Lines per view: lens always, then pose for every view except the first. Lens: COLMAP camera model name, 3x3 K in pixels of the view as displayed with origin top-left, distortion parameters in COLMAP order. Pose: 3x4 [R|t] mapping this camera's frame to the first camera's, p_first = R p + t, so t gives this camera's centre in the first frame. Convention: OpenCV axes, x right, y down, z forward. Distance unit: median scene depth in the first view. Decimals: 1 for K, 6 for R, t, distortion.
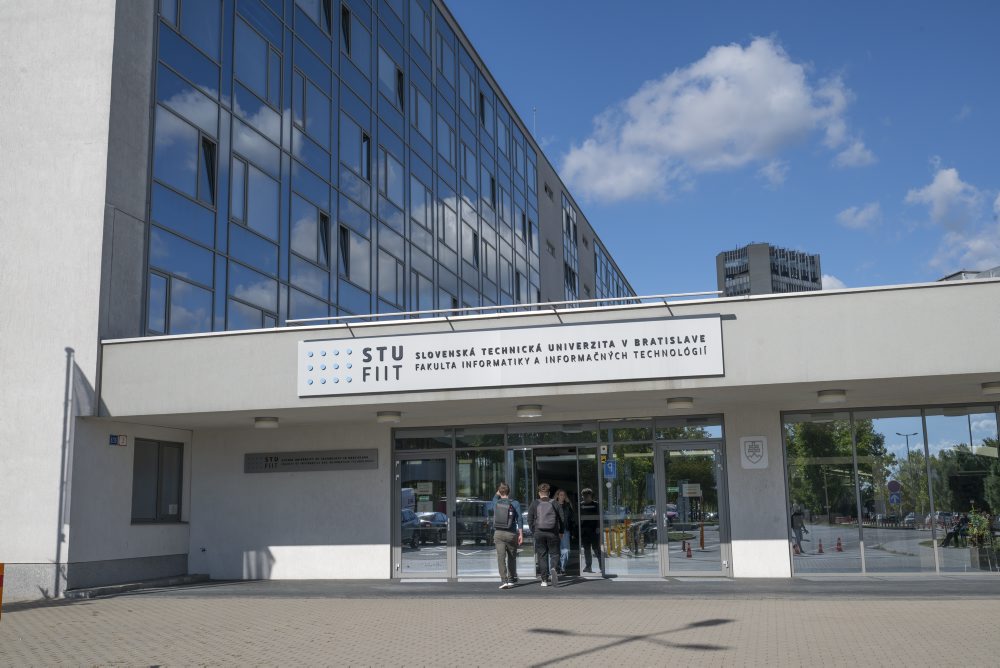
lens RADIAL K [[1012.5, 0, 500.0], [0, 1012.5, 334.0], [0, 0, 1]] dist [-0.005143, -0.007261]
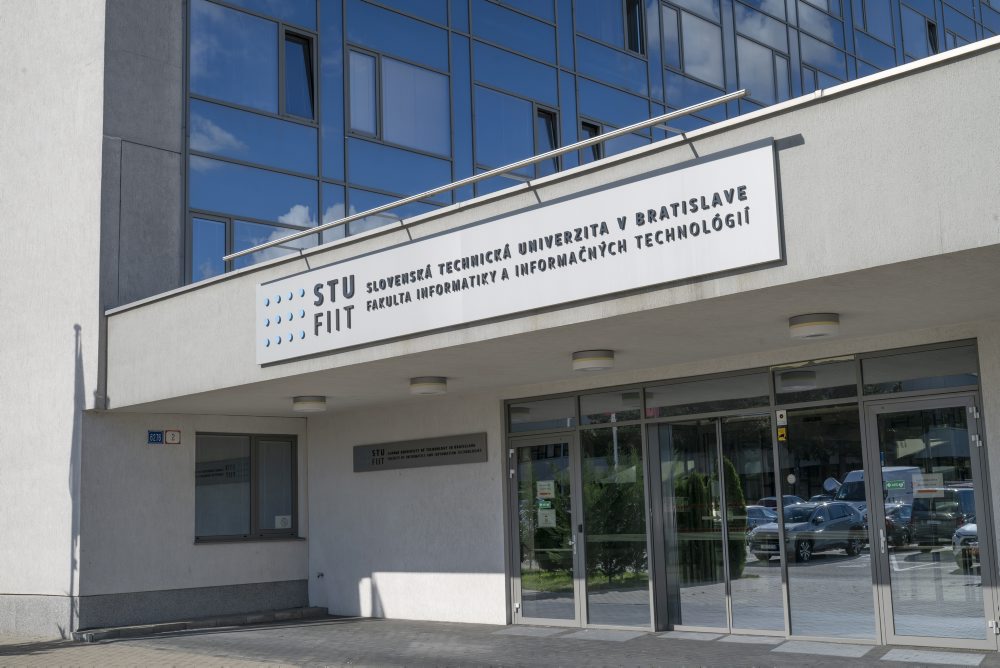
lens RADIAL K [[1191.2, 0, 500.0], [0, 1191.2, 334.0], [0, 0, 1]] dist [-0.009149, -0.009774]
pose [[0.858982, -0.085750, -0.504775, 0.358230], [0.104400, 0.994497, 0.008717, 0.051782], [0.501250, -0.060186, 0.863207, 0.394306]]
